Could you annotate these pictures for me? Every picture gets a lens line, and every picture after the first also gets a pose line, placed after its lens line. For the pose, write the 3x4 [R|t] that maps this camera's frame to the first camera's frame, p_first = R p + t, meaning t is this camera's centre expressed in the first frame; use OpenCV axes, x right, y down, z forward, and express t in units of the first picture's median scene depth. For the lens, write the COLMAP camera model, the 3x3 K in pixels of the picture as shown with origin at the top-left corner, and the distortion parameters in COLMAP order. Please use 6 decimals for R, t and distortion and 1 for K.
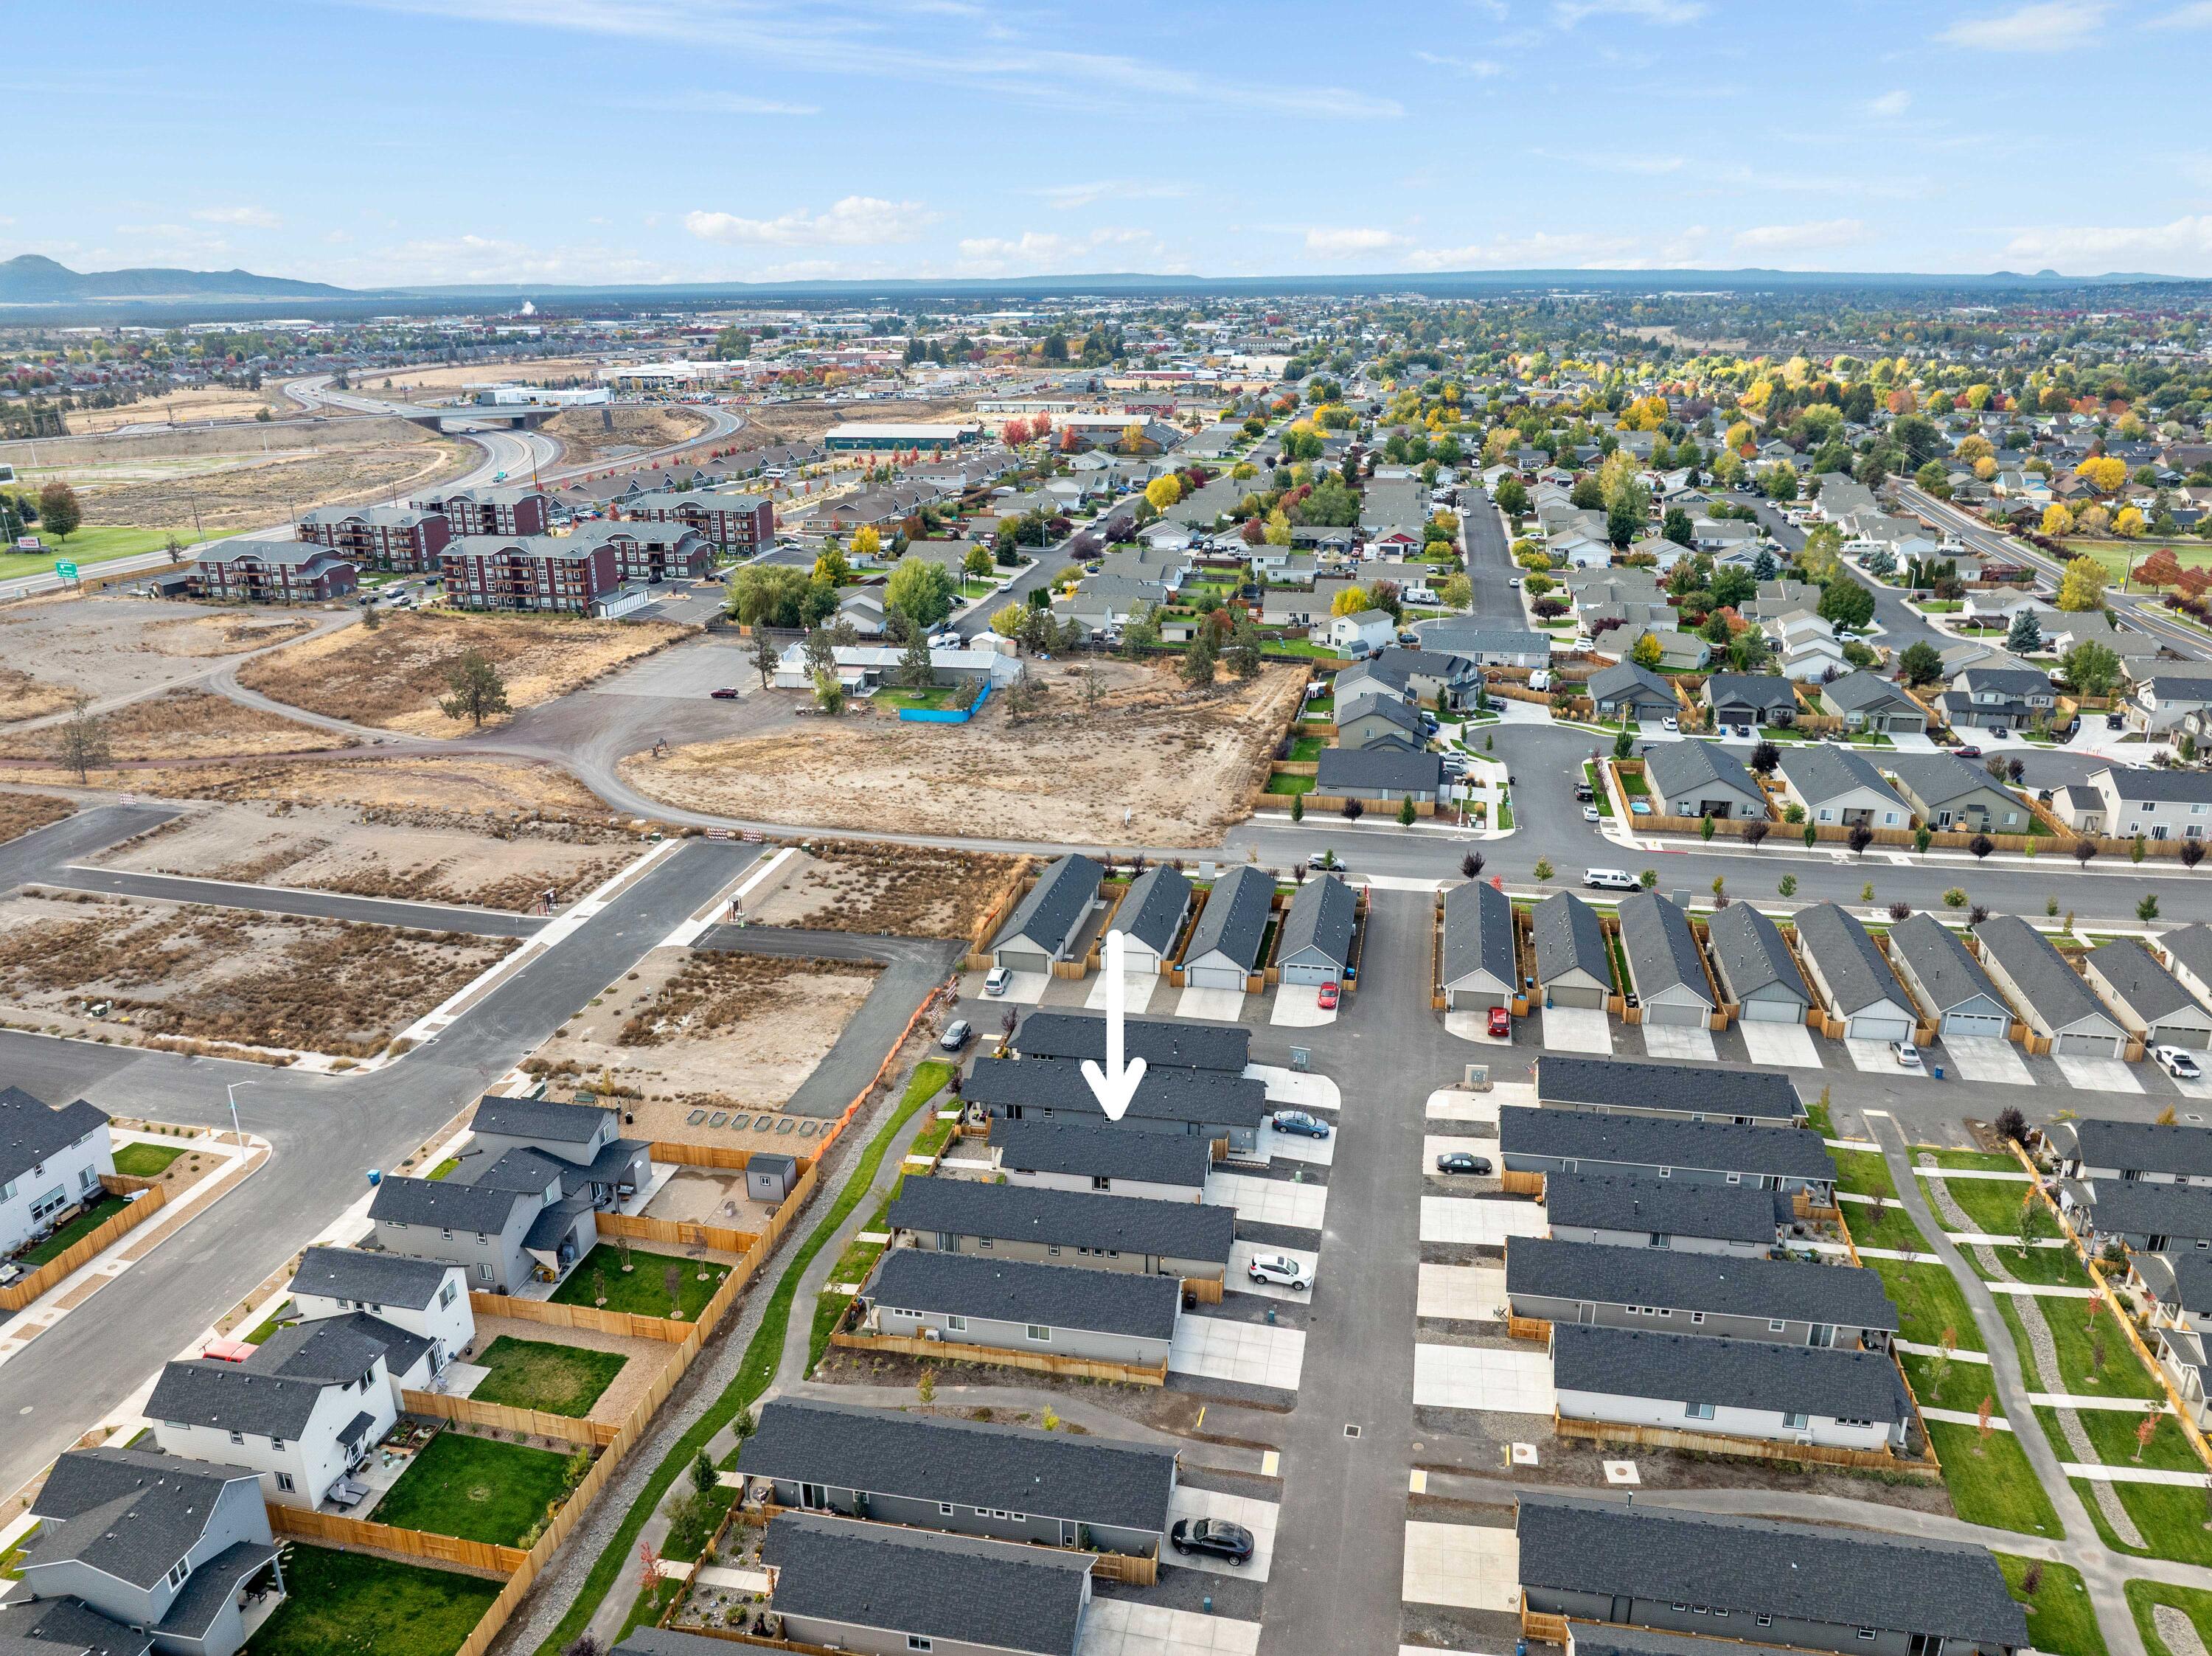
lens RADIAL K [[1560.5, 0, 1109.3], [0, 1560.5, 819.2], [0, 0, 1]] dist [-0.033414, -0.004969]
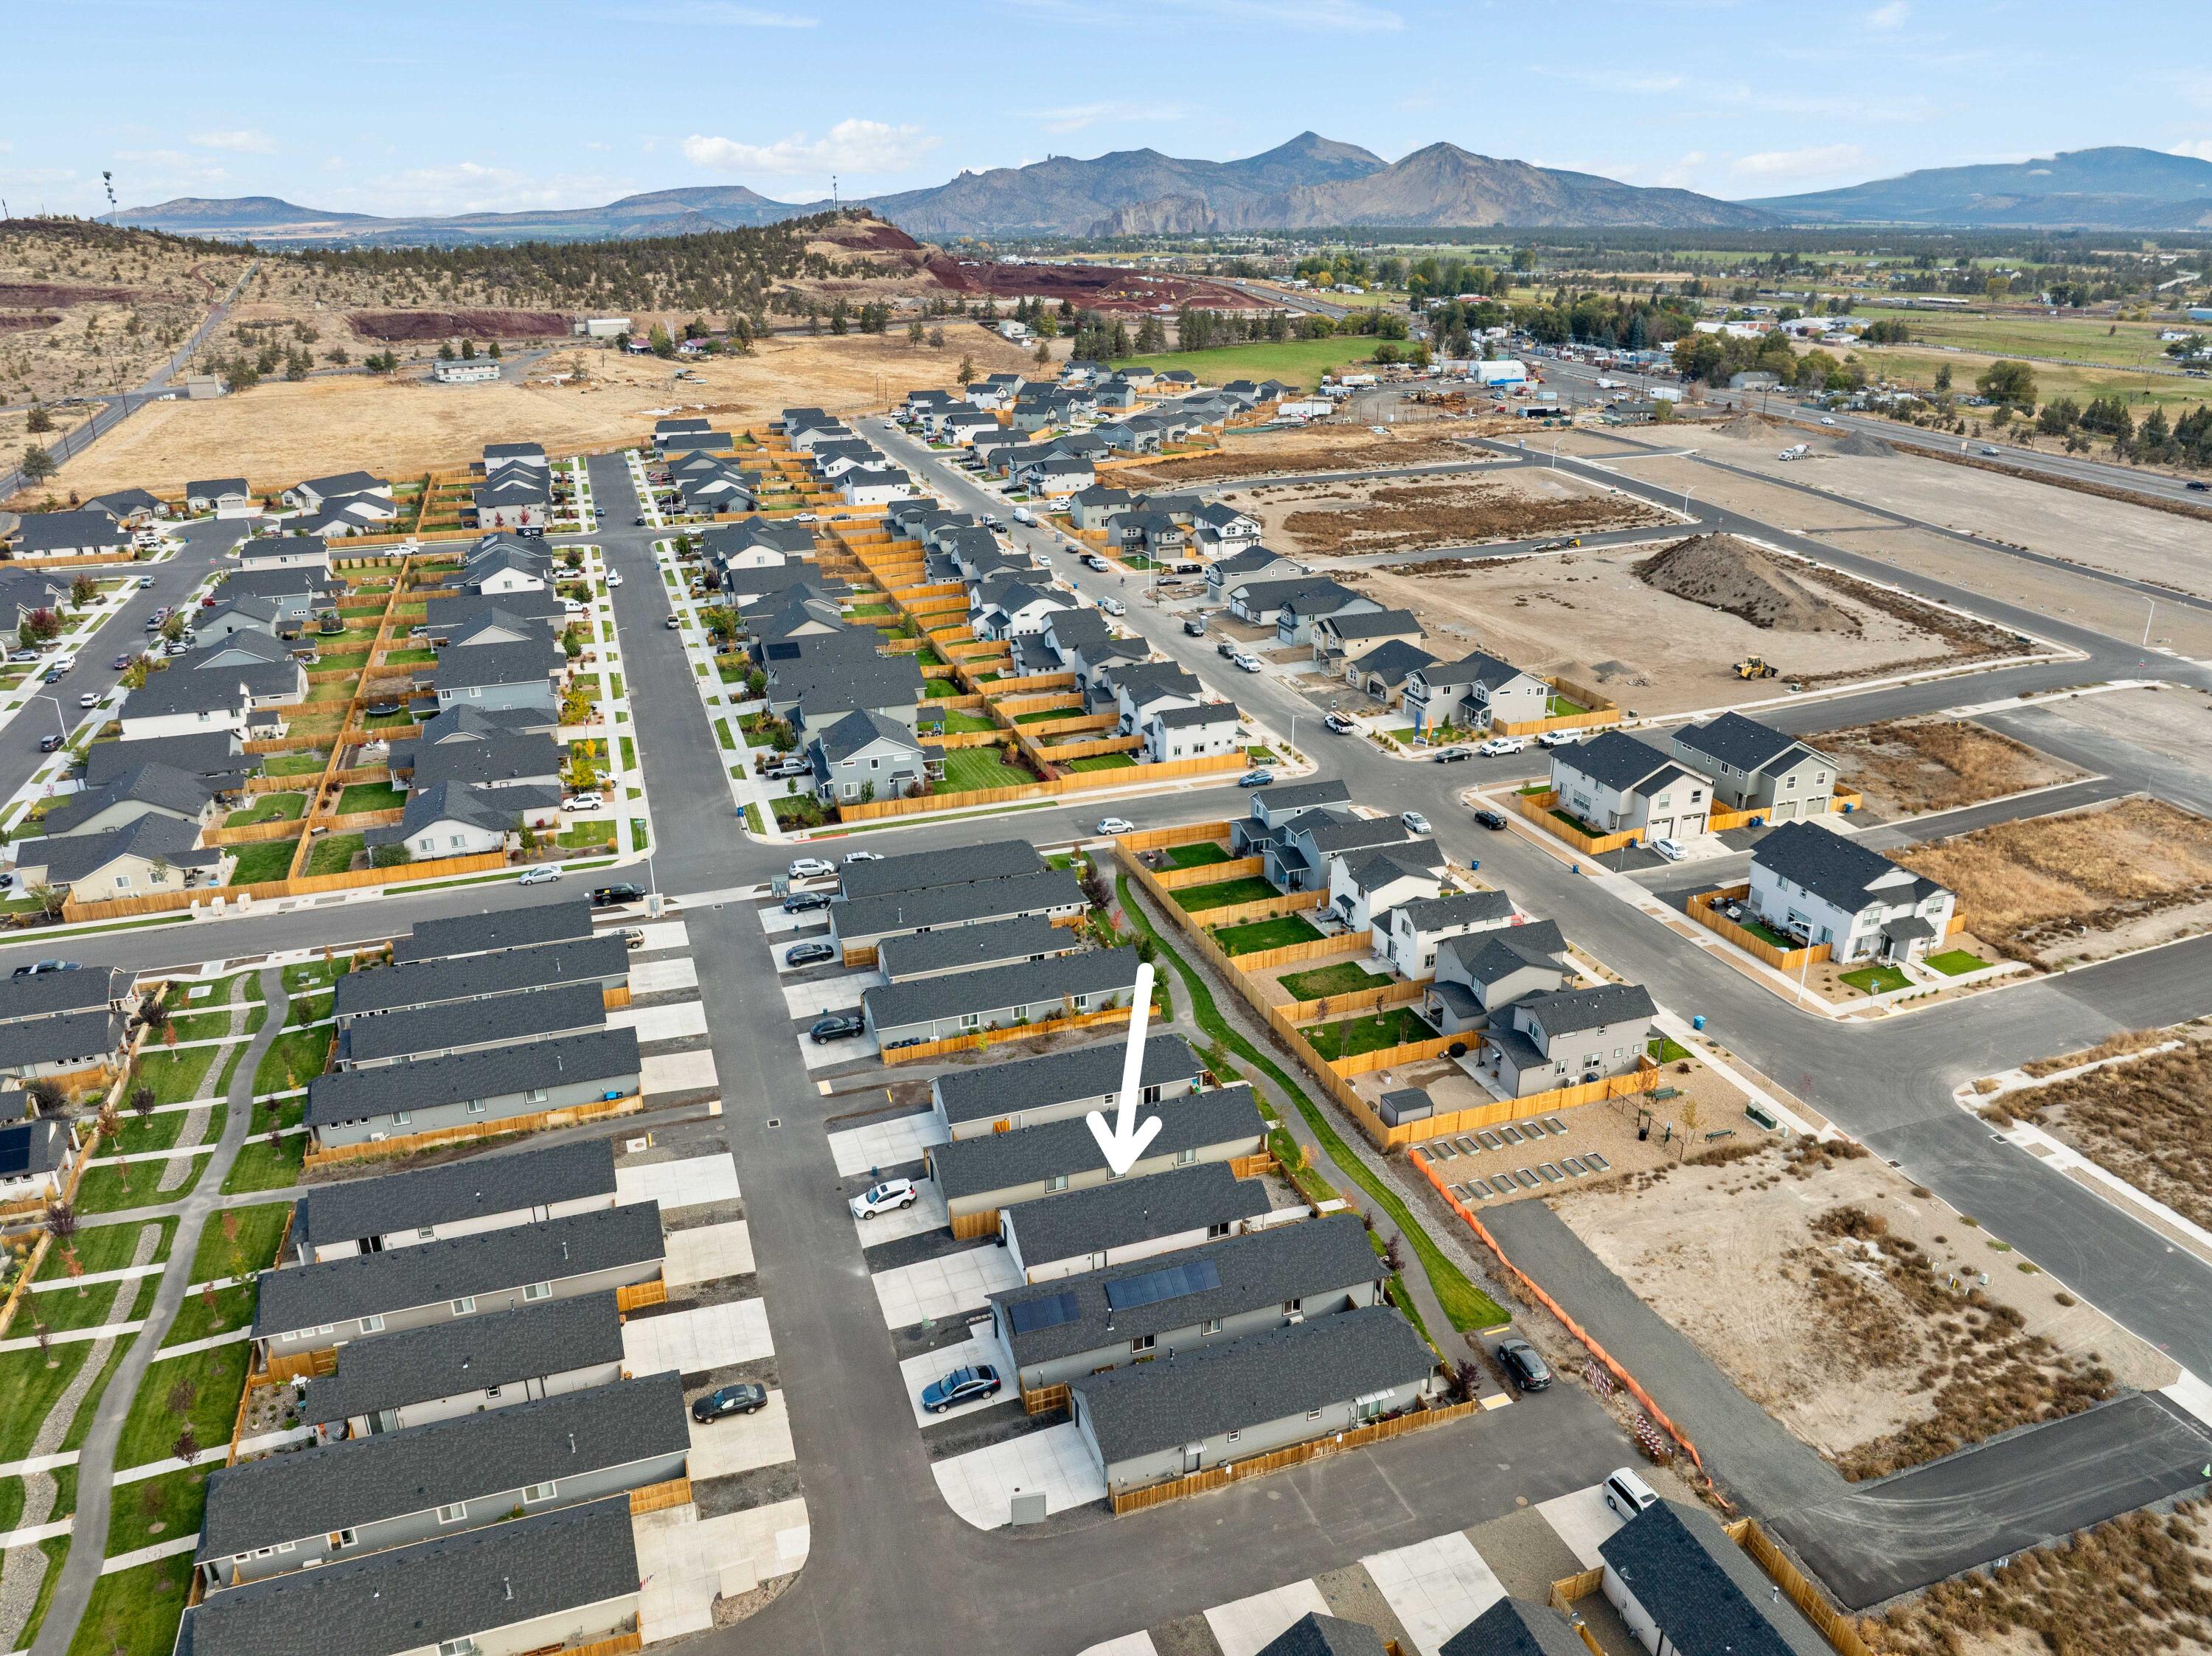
lens RADIAL K [[1564.6, 0, 1106.0], [0, 1564.6, 828.0], [0, 0, 1]] dist [-0.052744, 0.028985]
pose [[-0.859833, 0.198167, -0.470550, 0.243615], [-0.154659, 0.777221, 0.609925, -0.313728], [0.486588, 0.597208, -0.637632, 0.924132]]
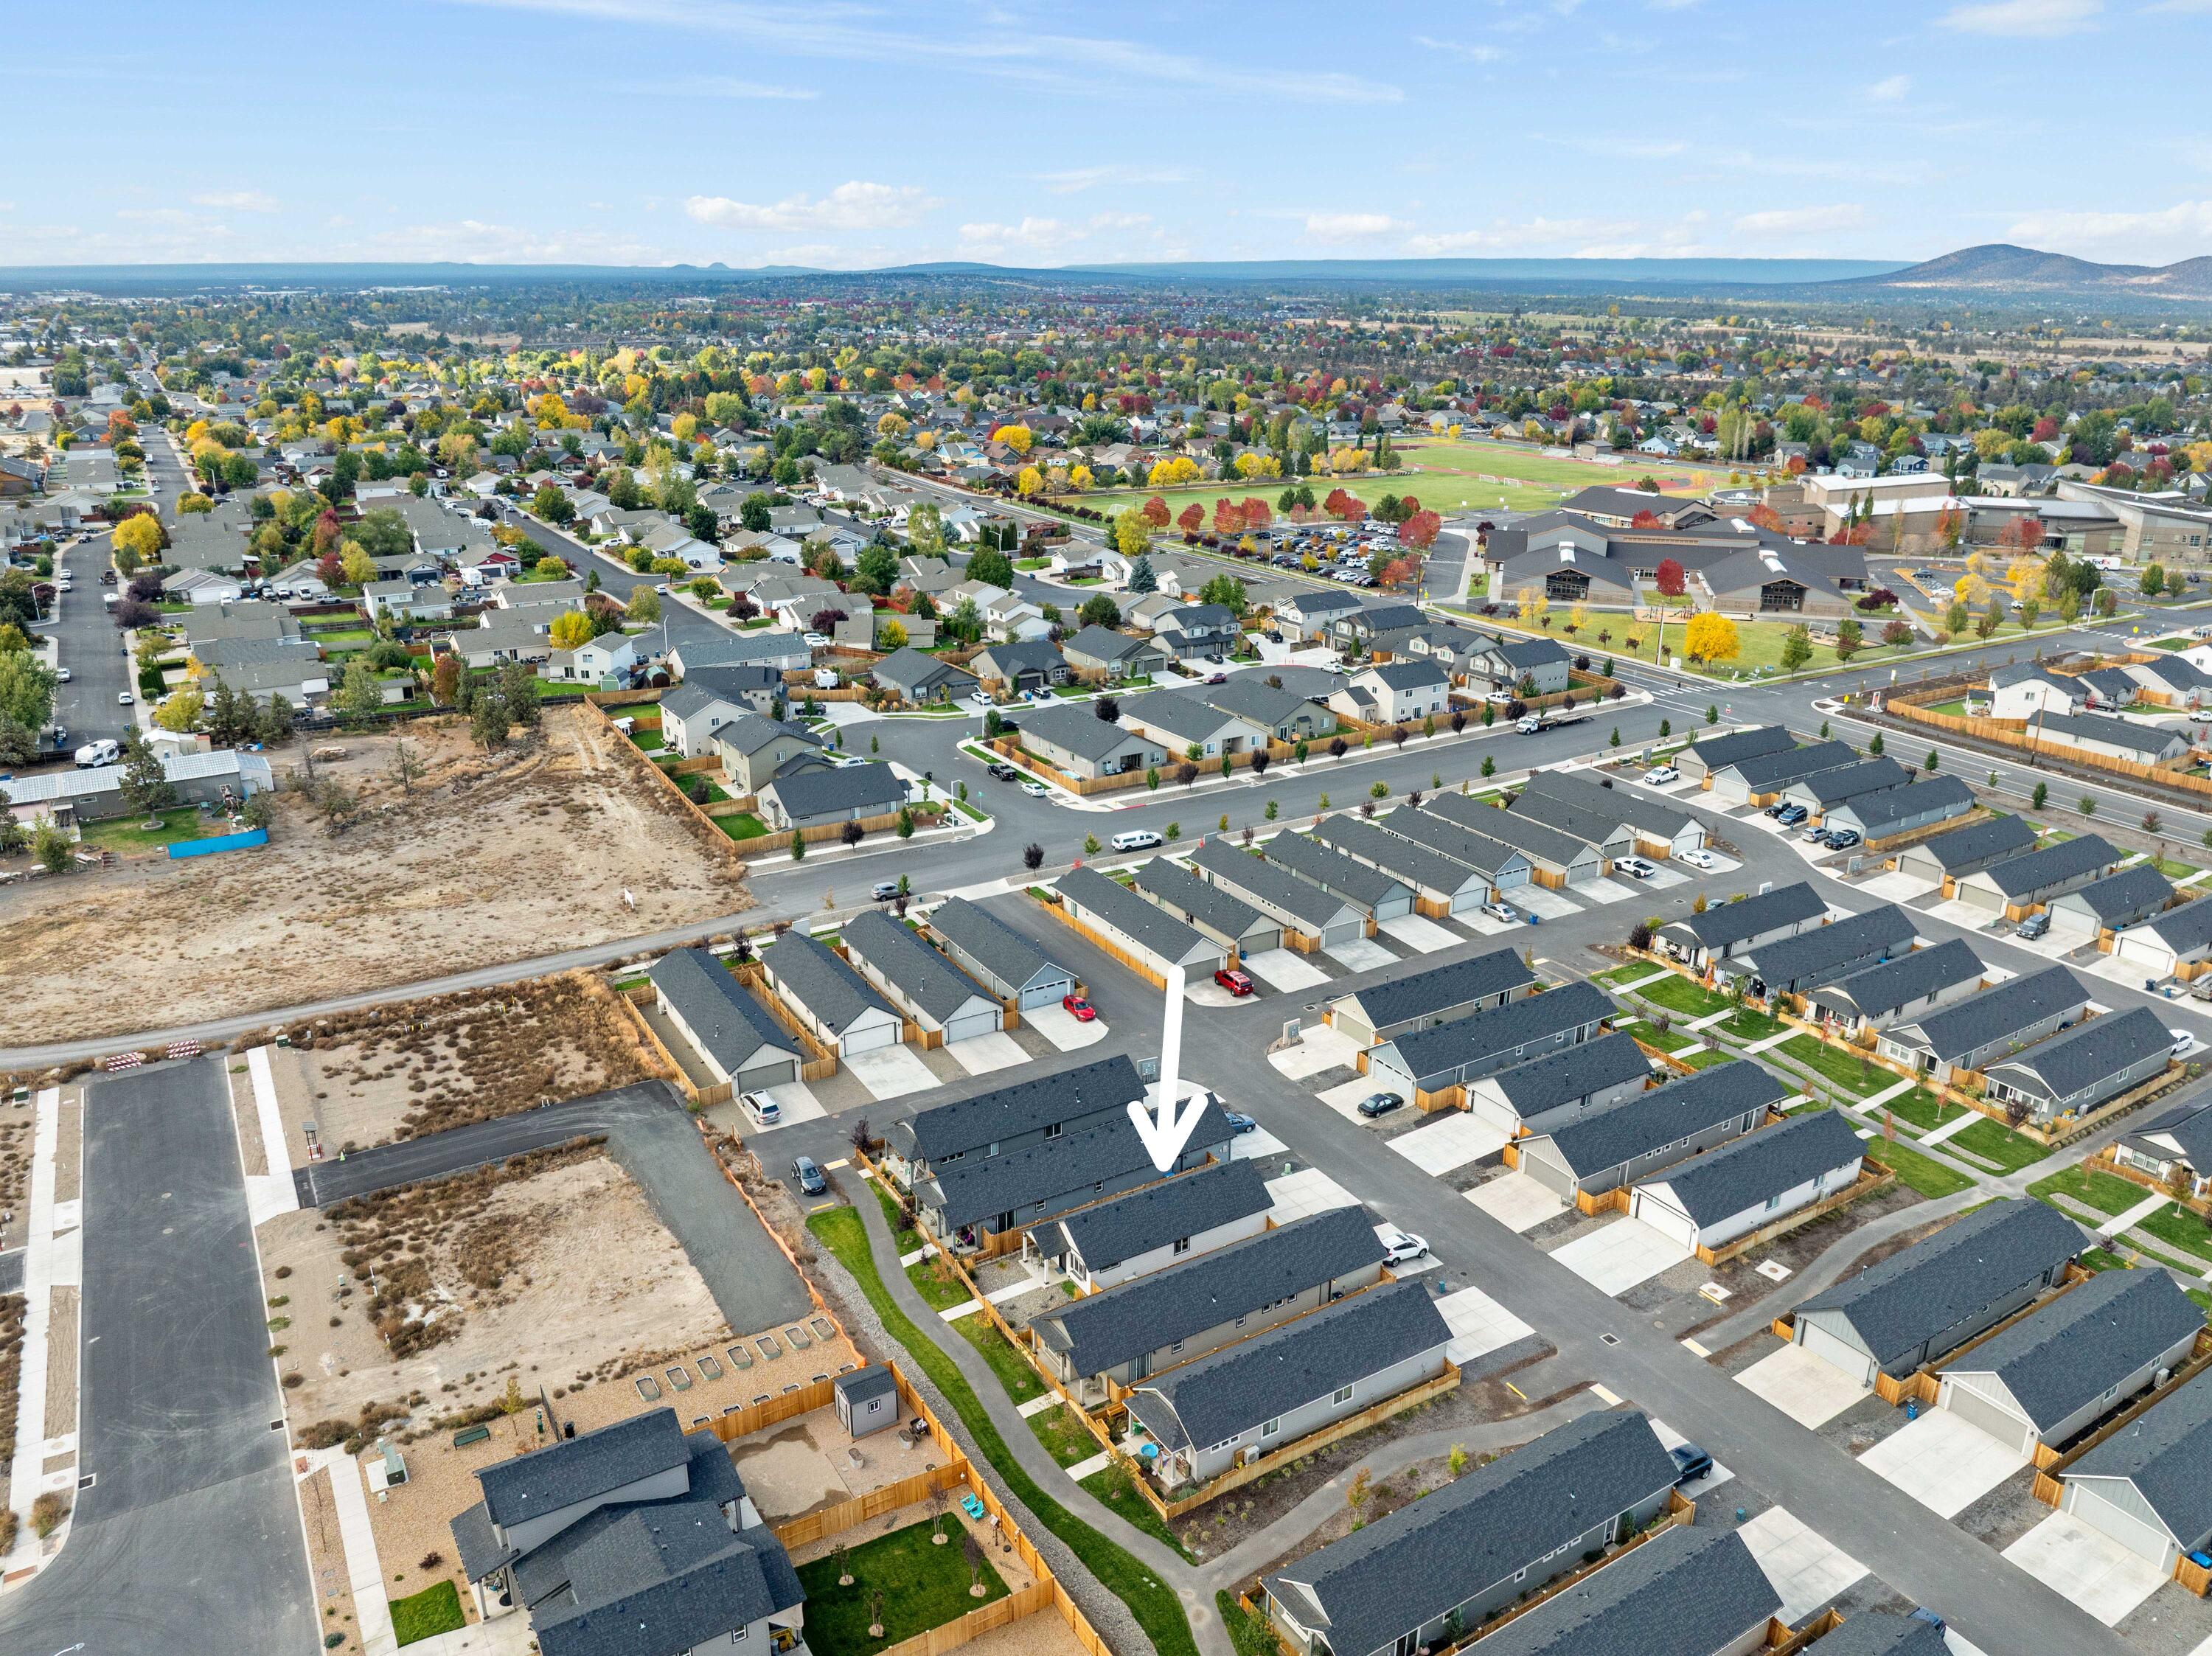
lens RADIAL K [[1584.6, 0, 1103.8], [0, 1584.6, 856.7], [0, 0, 1]] dist [-0.033407, 0.000941]
pose [[0.731781, -0.222192, 0.644304, -0.376627], [0.209358, 0.972942, 0.097742, -0.058361], [-0.648588, 0.063365, 0.758498, 0.193135]]
